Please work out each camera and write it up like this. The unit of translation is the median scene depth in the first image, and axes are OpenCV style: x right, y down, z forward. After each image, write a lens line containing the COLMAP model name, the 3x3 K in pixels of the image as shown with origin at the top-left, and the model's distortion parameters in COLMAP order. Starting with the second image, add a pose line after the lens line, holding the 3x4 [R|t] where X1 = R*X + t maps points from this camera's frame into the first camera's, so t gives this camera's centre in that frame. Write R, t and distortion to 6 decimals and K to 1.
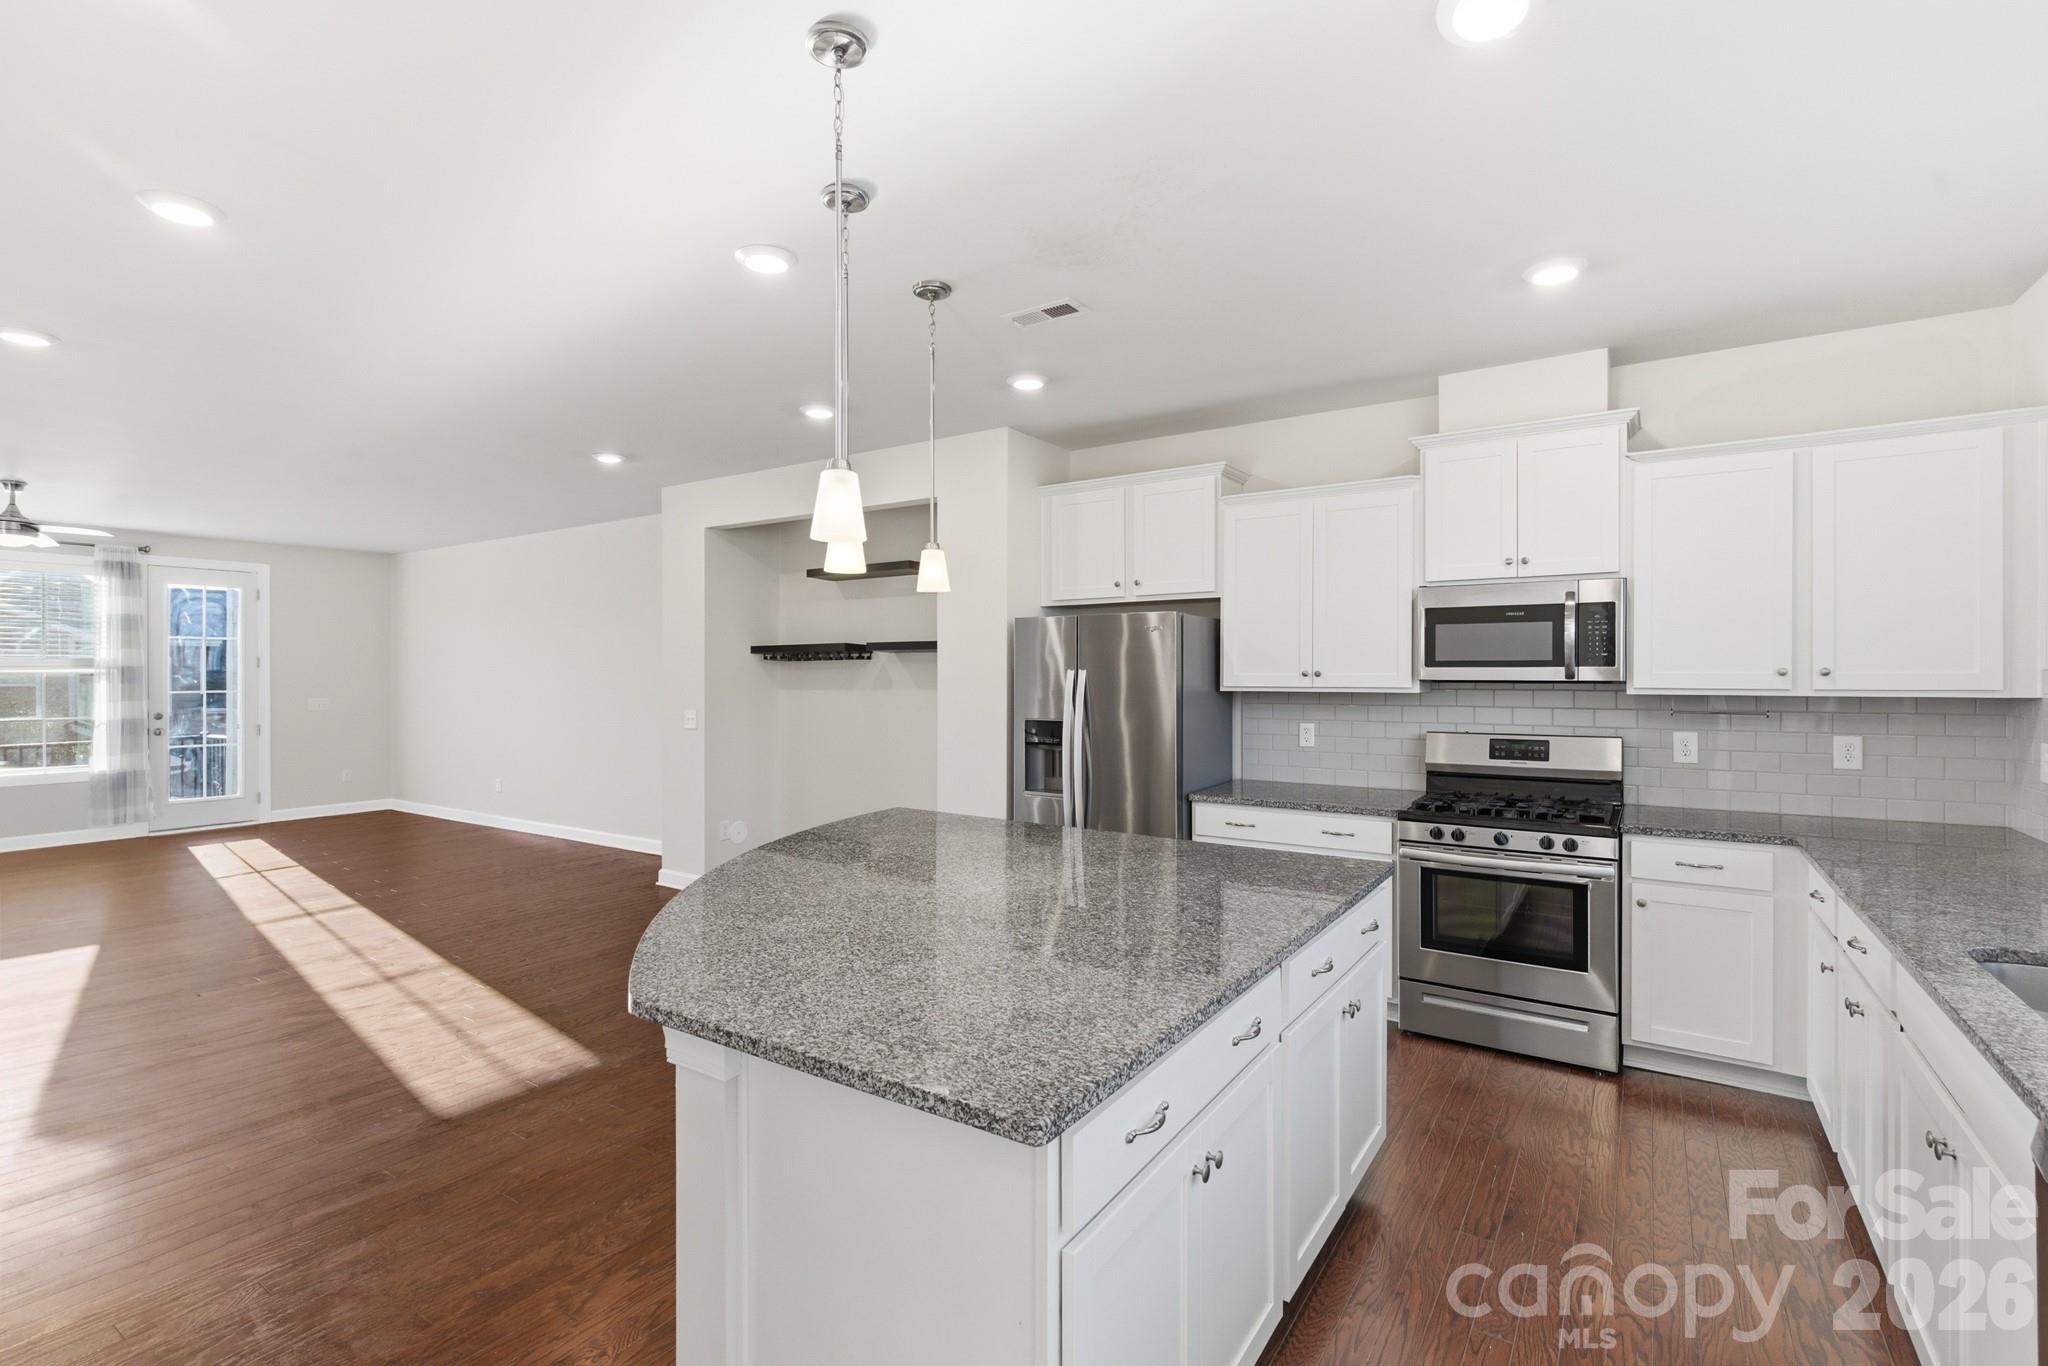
lens RADIAL K [[937.0, 0, 1018.1], [0, 937.0, 679.8], [0, 0, 1]] dist [0.004061, -0.002071]
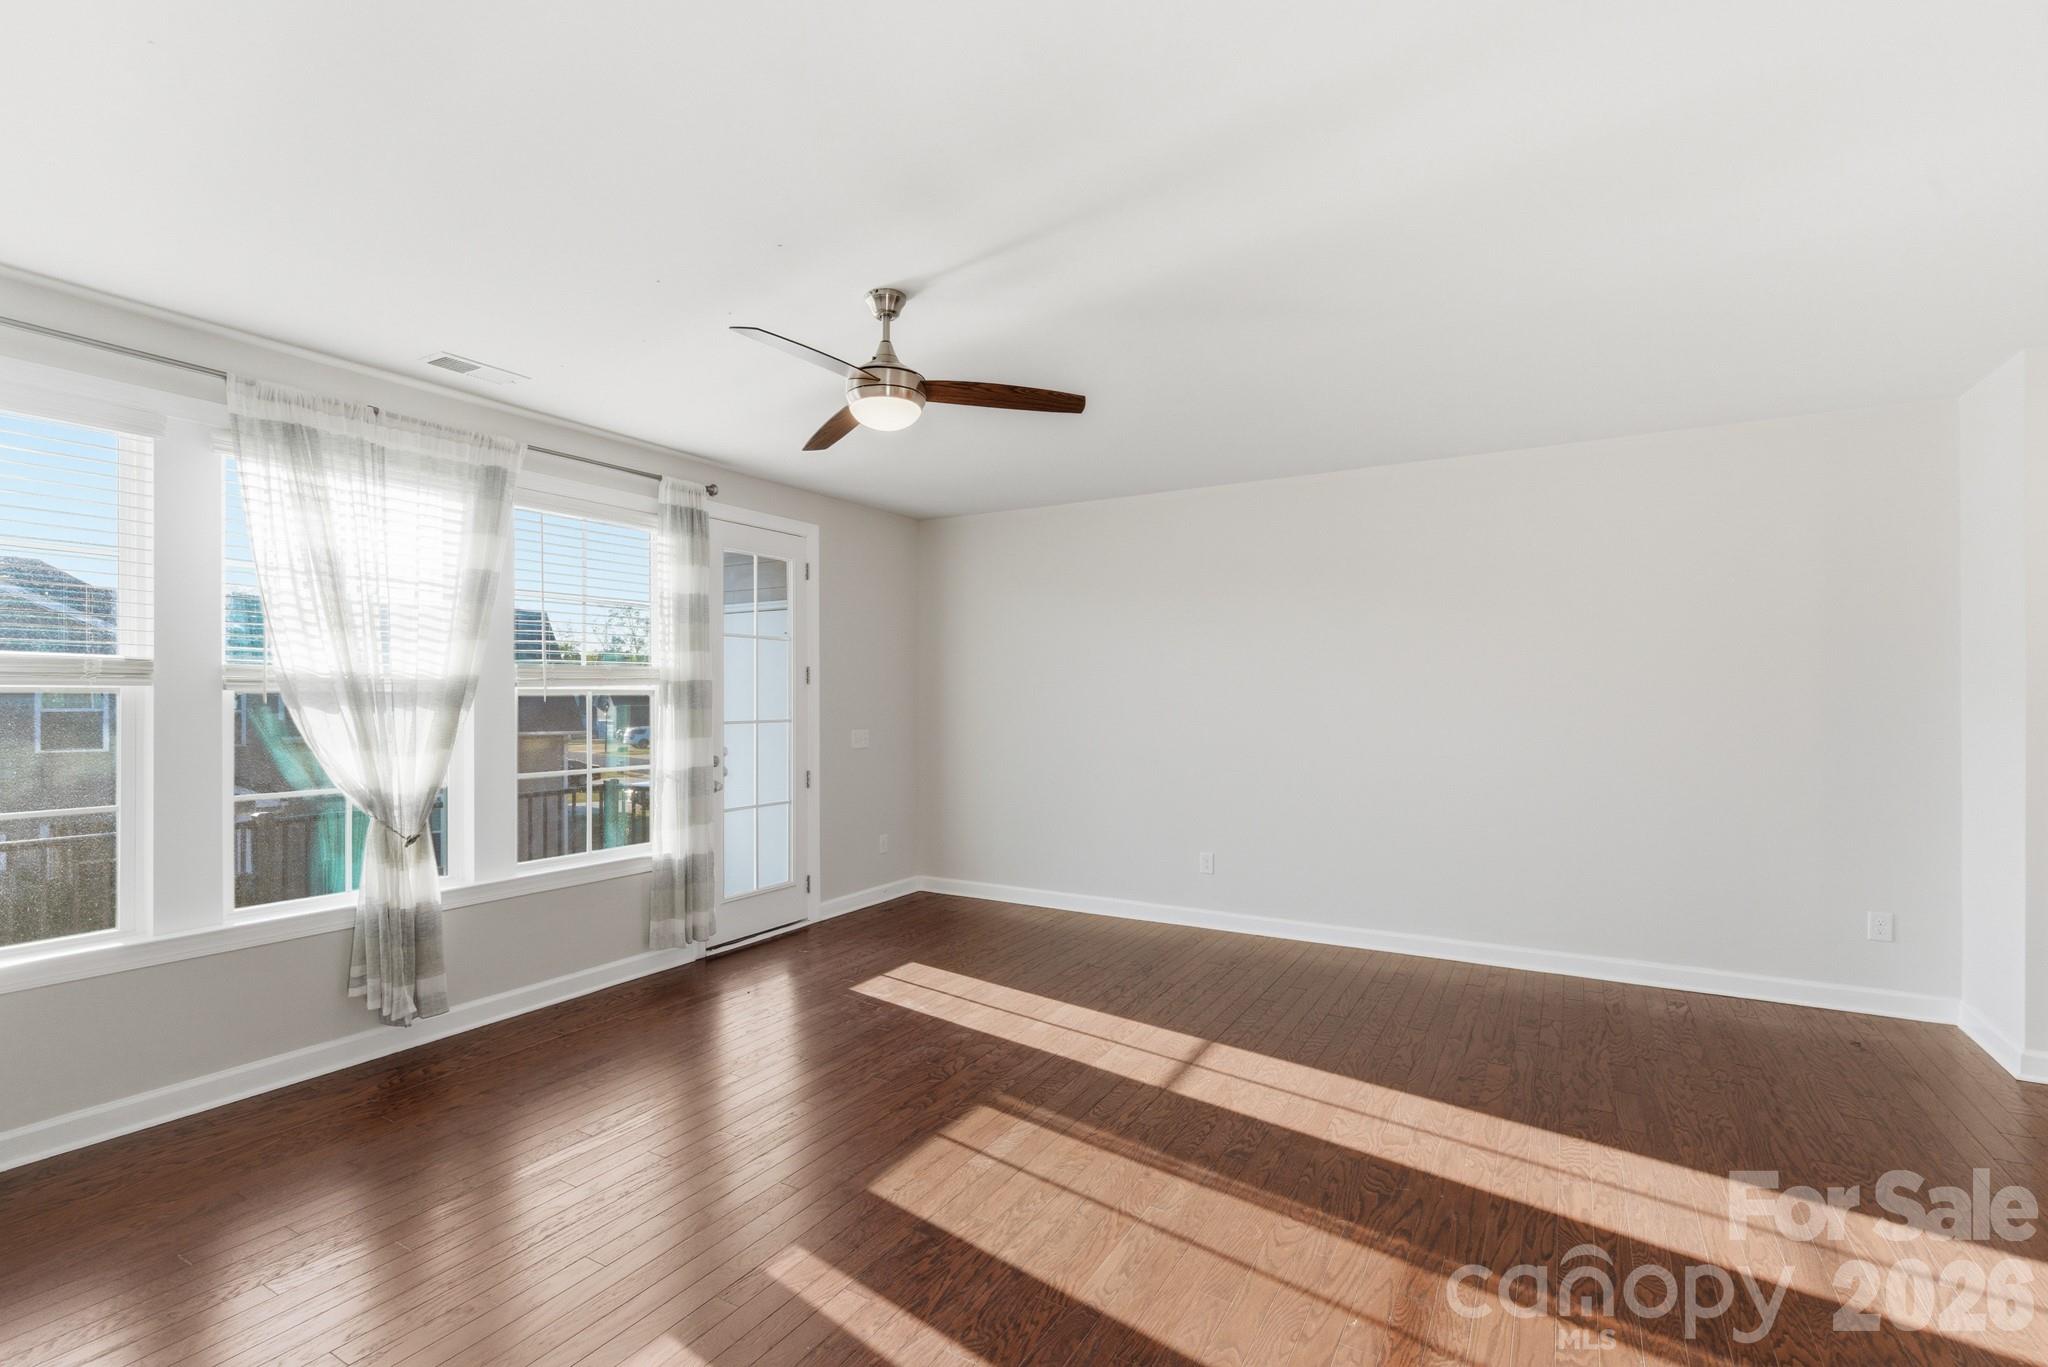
lens RADIAL K [[937.0, 0, 1038.9], [0, 937.0, 691.8], [0, 0, 1]] dist [0.004061, -0.002071]
pose [[0.997447, -0.004800, 0.071256, -1.539606], [0.005636, 0.999918, -0.011533, 0.002414], [-0.071195, 0.011905, 0.997391, 0.756007]]
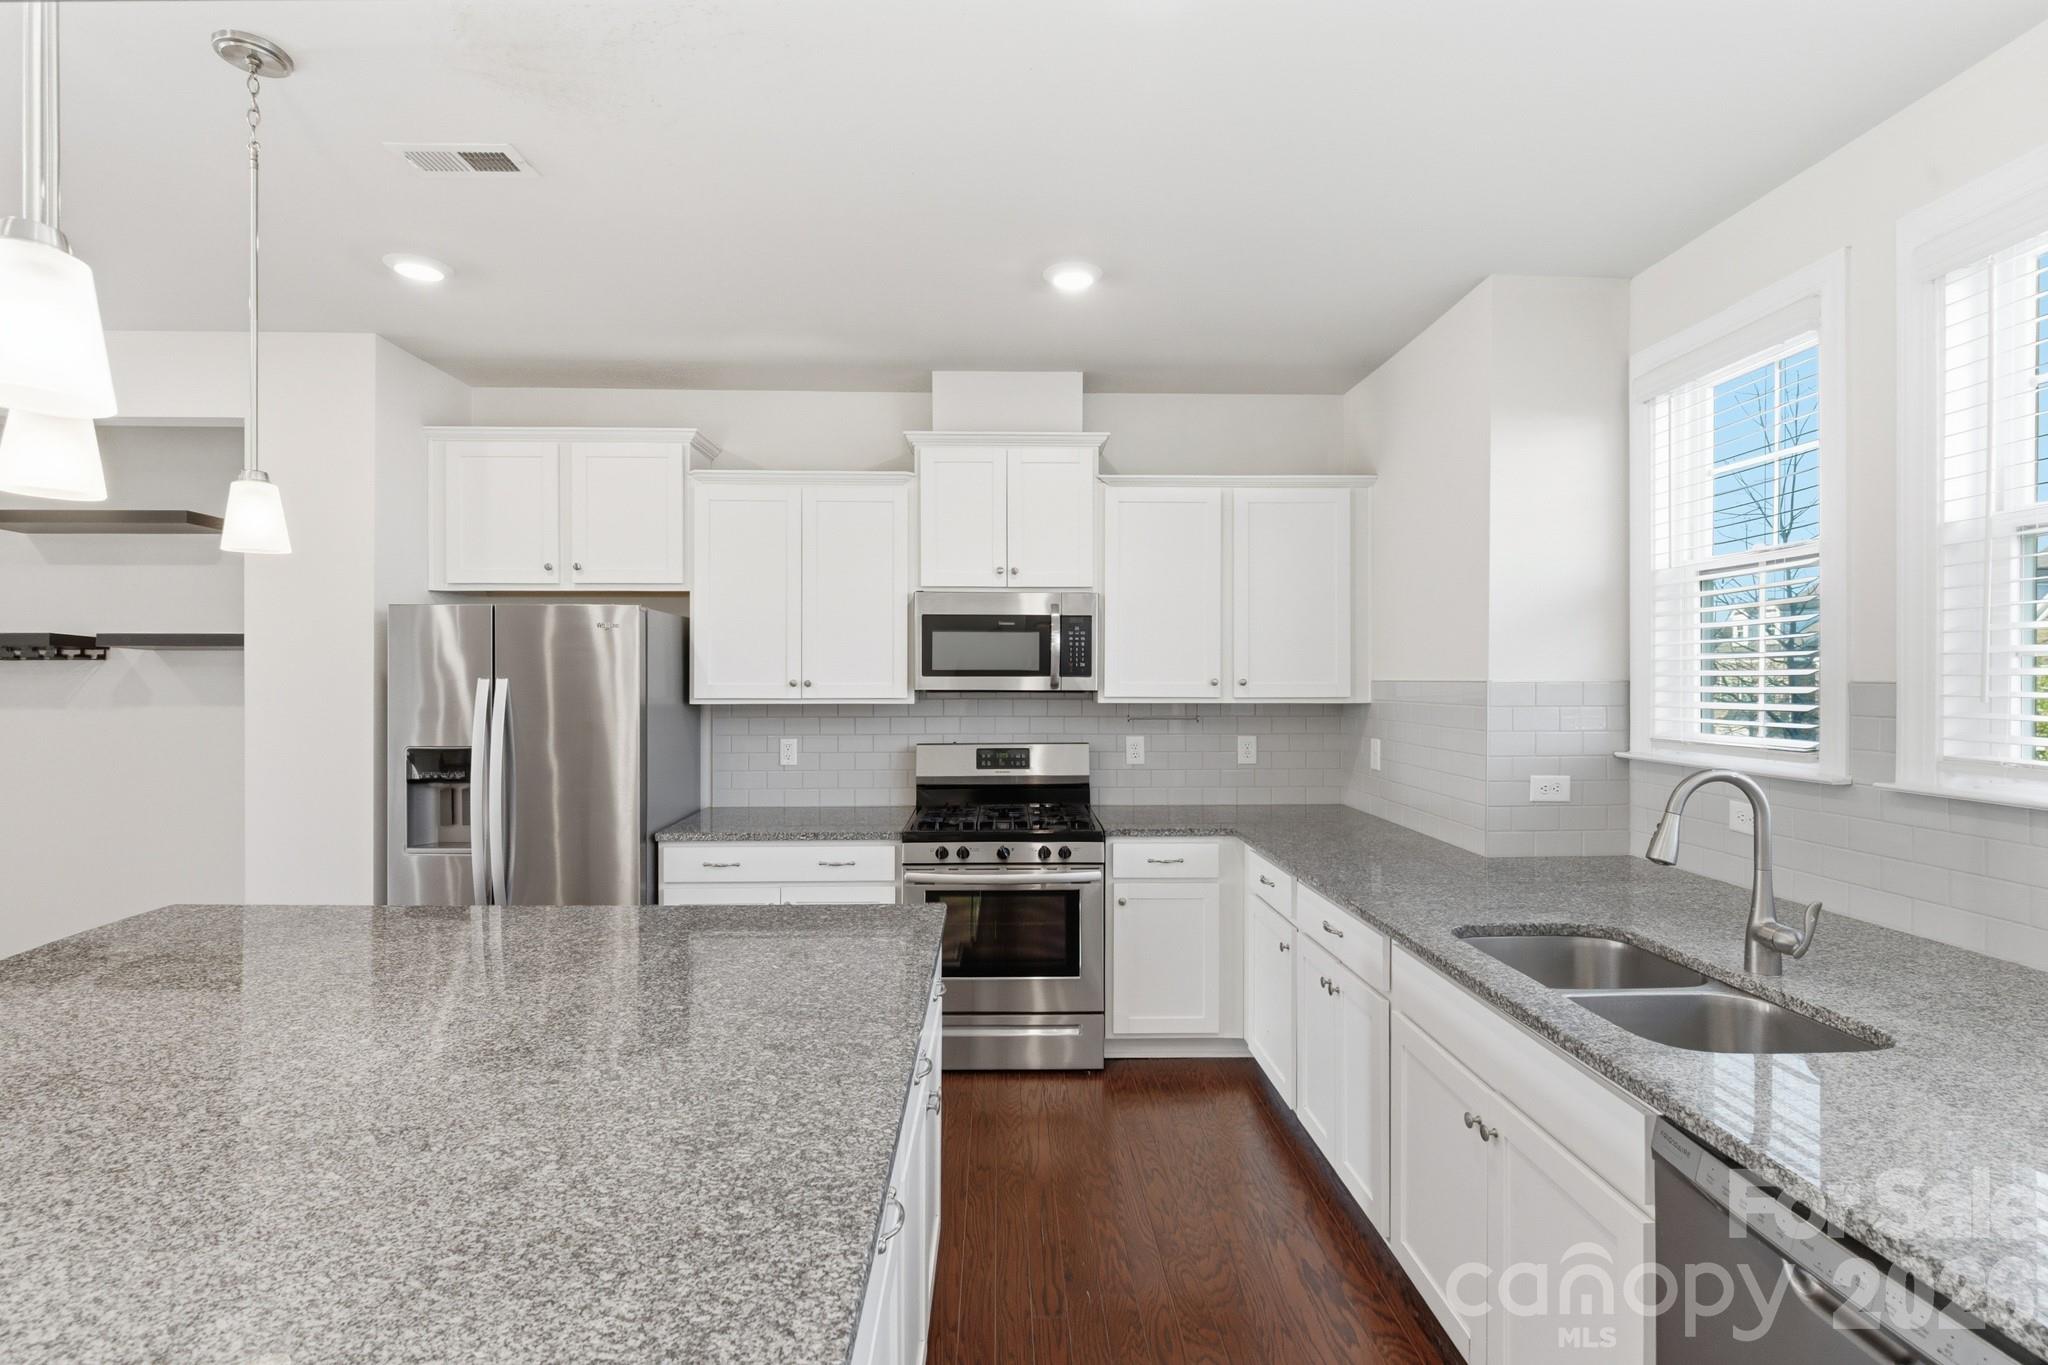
lens RADIAL K [[937.0, 0, 1020.7], [0, 937.0, 682.7], [0, 0, 1]] dist [0.004061, -0.002071]
pose [[0.813429, -0.002174, 0.581661, -0.030302], [0.002667, 0.999996, 0.000007, -0.006383], [-0.581659, 0.001545, 0.813432, 0.159463]]
